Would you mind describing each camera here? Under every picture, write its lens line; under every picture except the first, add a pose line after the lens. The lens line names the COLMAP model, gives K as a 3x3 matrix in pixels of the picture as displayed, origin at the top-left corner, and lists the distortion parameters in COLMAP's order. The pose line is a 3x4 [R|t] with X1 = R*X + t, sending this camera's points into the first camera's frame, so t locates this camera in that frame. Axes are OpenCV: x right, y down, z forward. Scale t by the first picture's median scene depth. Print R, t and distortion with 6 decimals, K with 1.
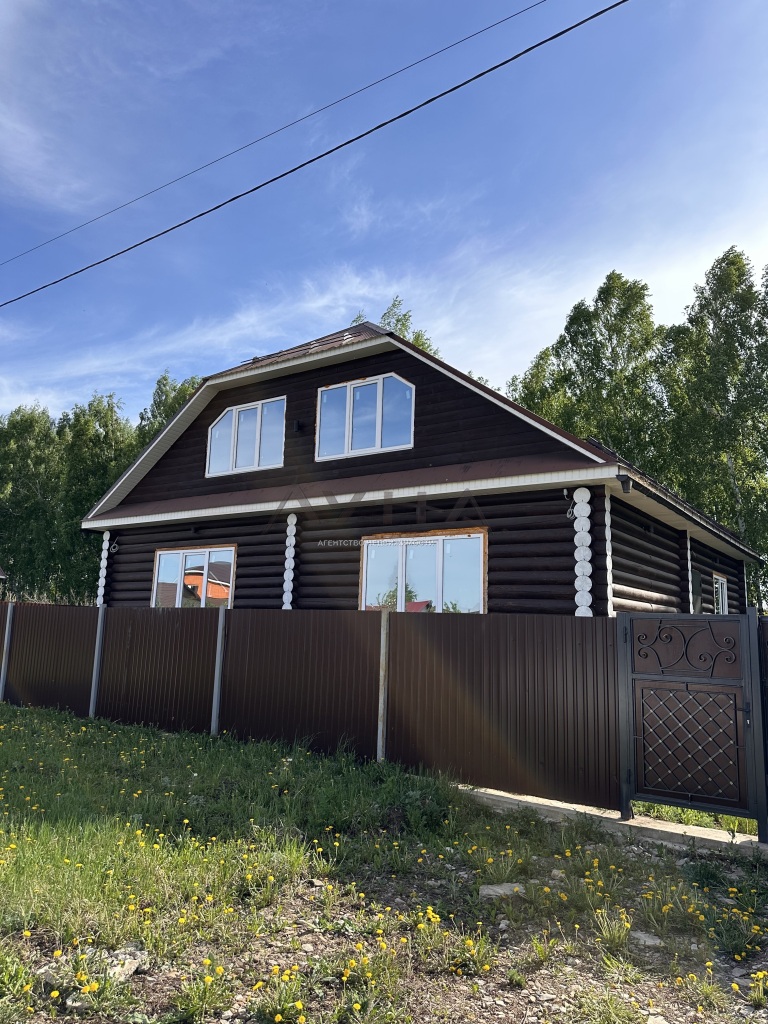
lens RADIAL K [[713.7, 0, 384.0], [0, 713.7, 512.0], [0, 0, 1]] dist [0.068430, -0.077607]
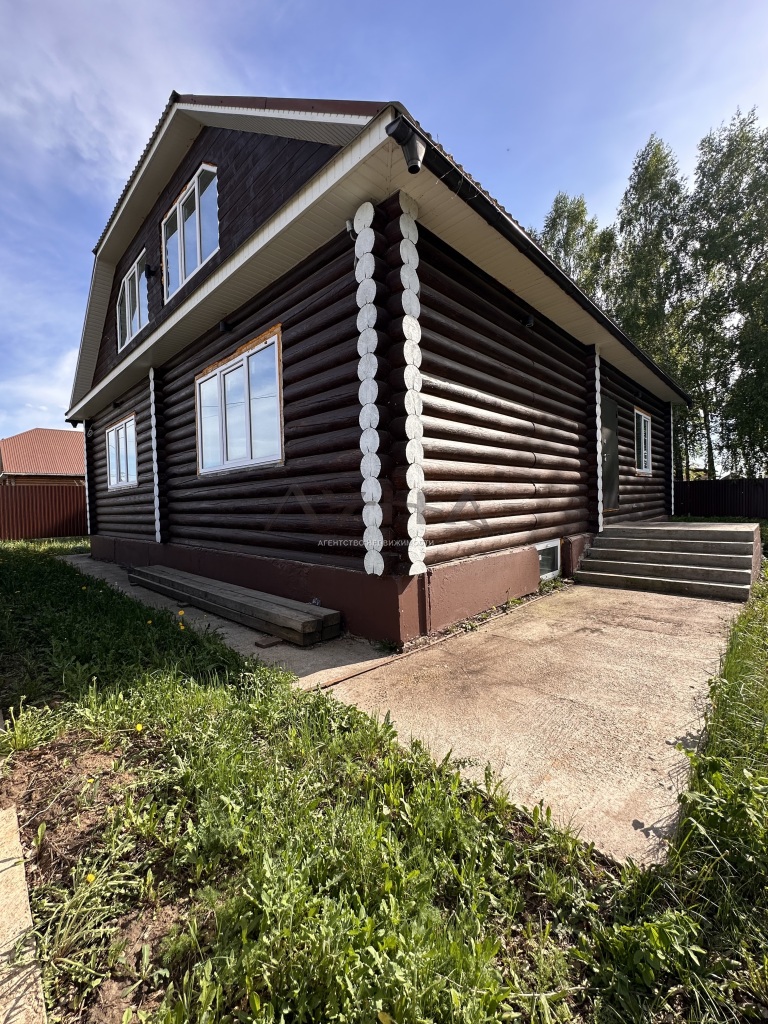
lens RADIAL K [[406.2, 0, 384.0], [0, 406.2, 512.0], [0, 0, 1]] dist [-0.008797, -0.000212]
pose [[0.987897, -0.050790, -0.146562, 0.254746], [0.076686, 0.981245, 0.176854, 0.106439], [0.134831, -0.185953, 0.973264, 0.525706]]
